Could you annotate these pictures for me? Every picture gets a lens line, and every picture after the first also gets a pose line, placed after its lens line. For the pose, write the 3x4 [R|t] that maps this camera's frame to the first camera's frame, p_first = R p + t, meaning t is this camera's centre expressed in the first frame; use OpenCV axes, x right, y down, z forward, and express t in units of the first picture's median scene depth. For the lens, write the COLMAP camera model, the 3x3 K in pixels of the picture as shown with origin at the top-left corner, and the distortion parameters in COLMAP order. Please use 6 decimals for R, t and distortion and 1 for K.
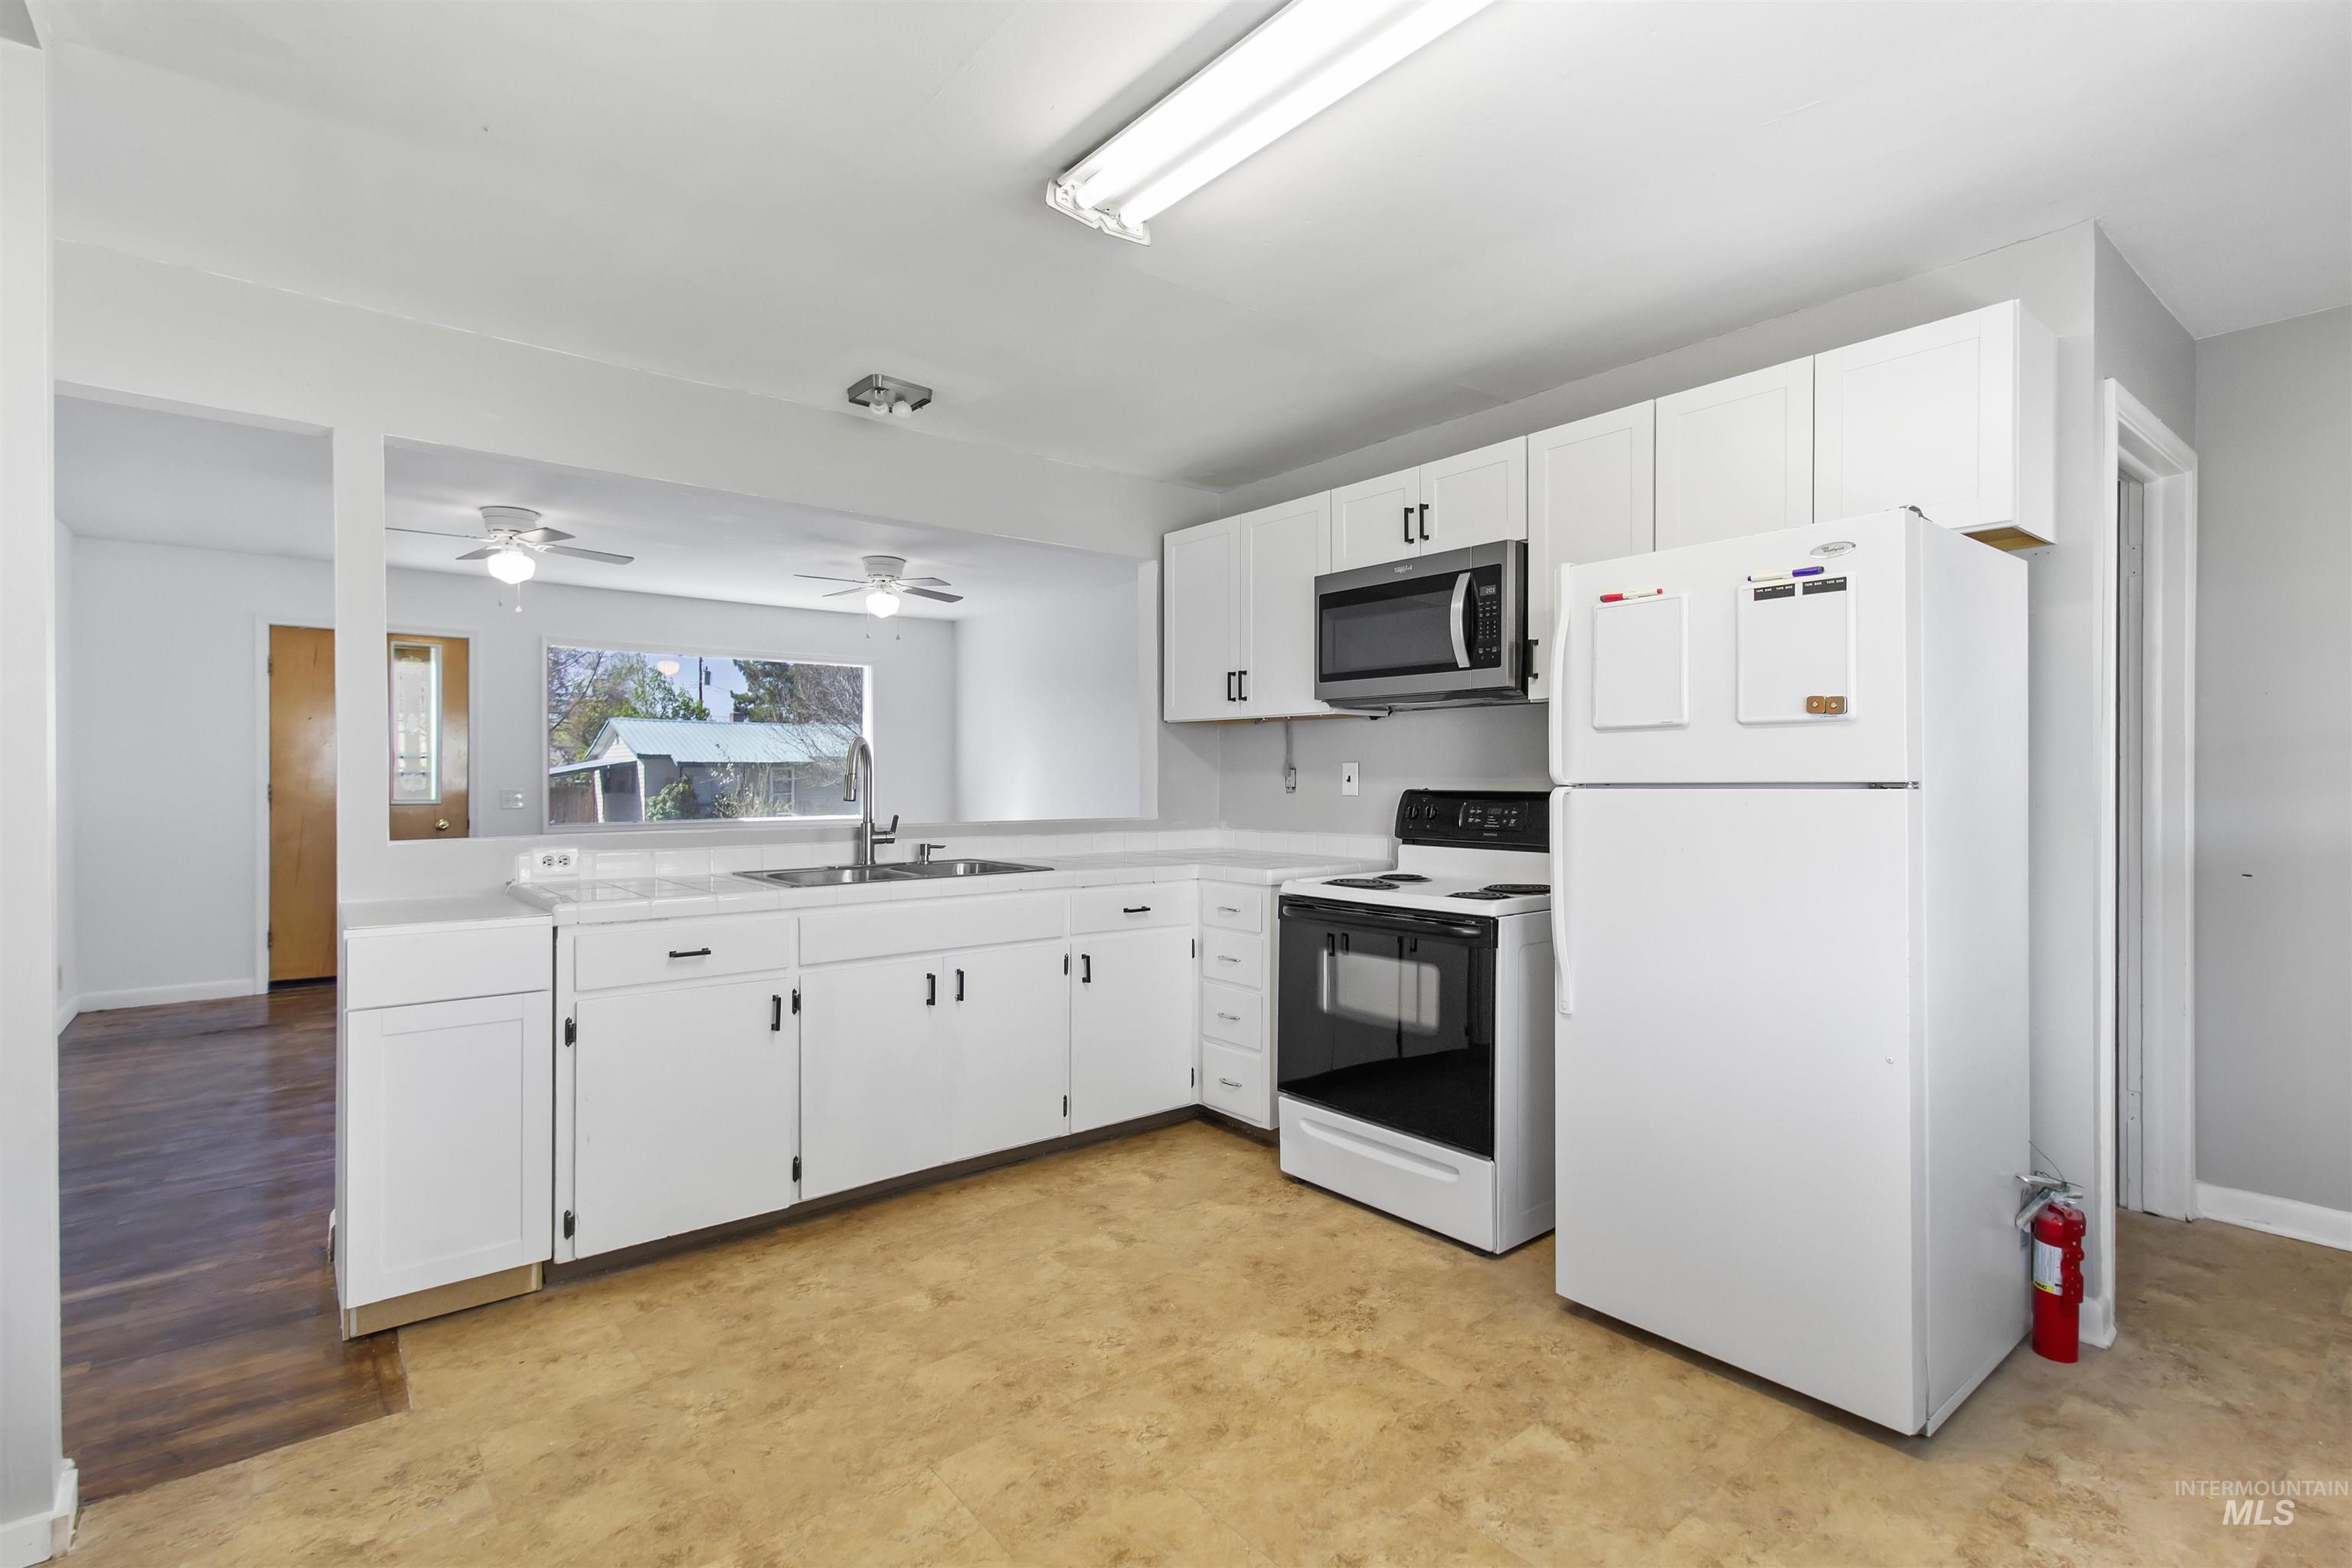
lens RADIAL K [[1085.4, 0, 1198.3], [0, 1085.4, 780.9], [0, 0, 1]] dist [0.000470, -0.000292]
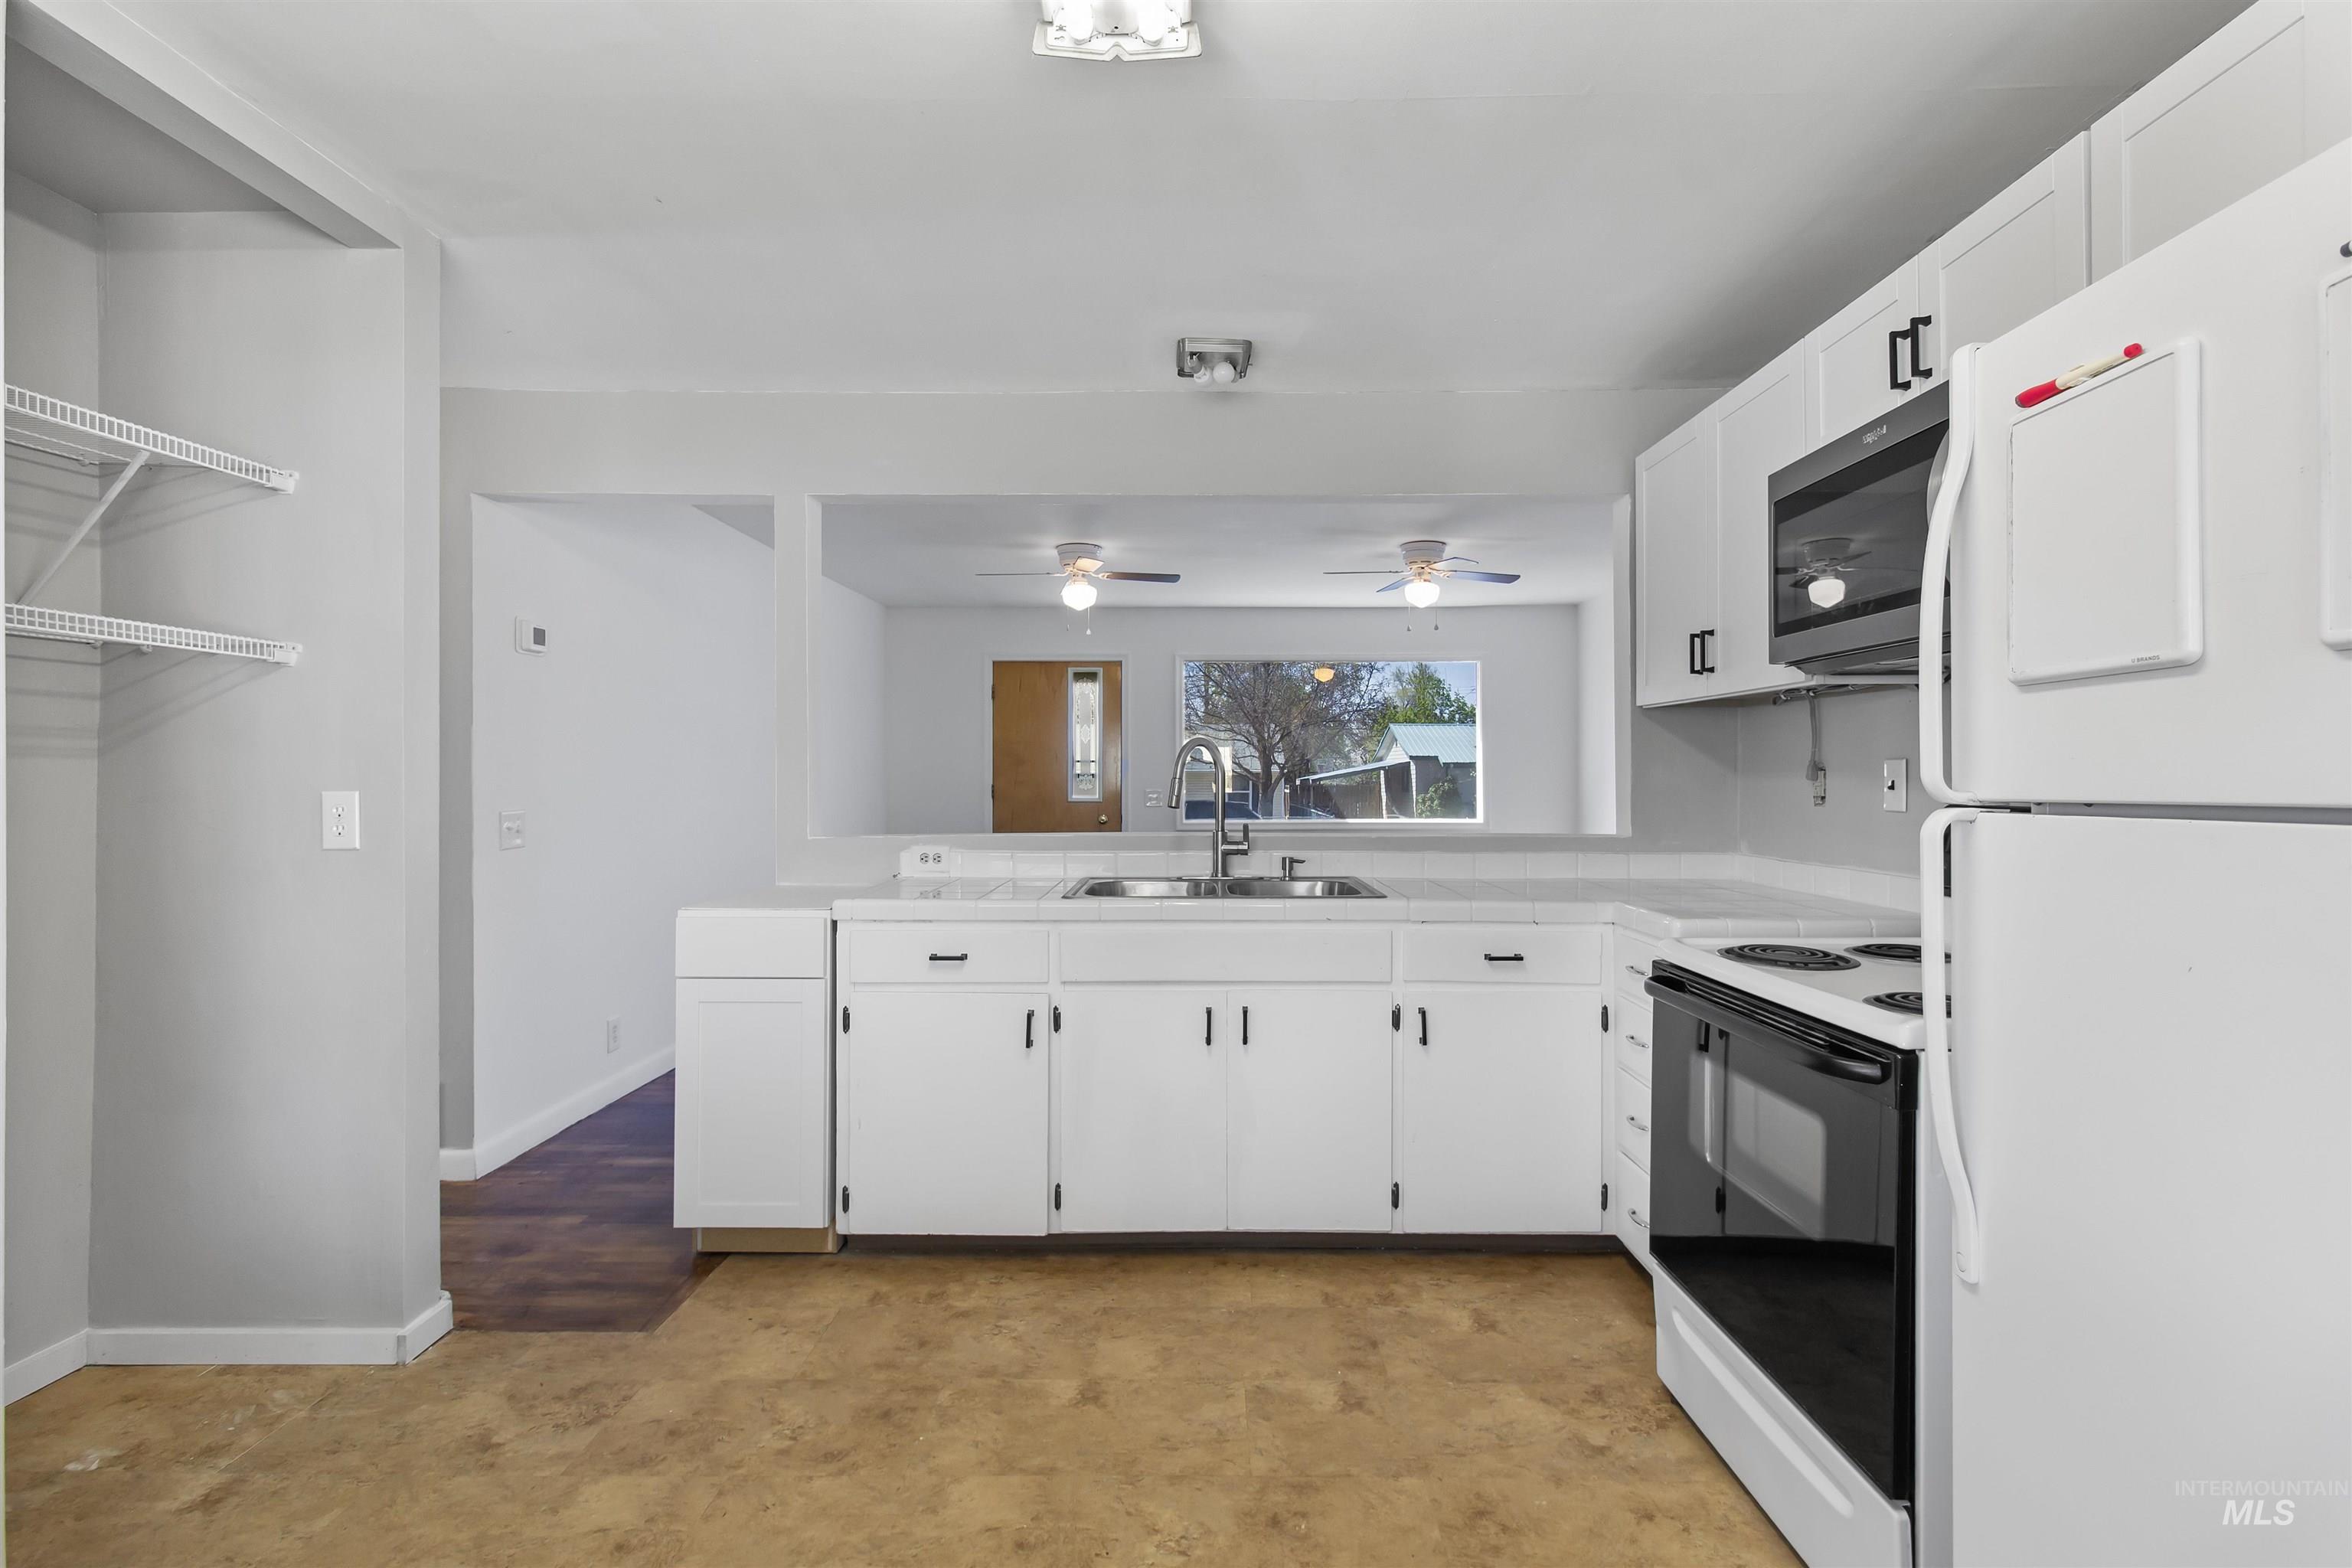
lens RADIAL K [[1085.4, 0, 1197.0], [0, 1085.4, 772.2], [0, 0, 1]] dist [0.000470, -0.000292]
pose [[0.765158, -0.003117, -0.643835, 0.321693], [-0.001892, 0.999973, -0.007089, -0.005596], [0.643839, 0.006642, 0.765132, 0.341451]]
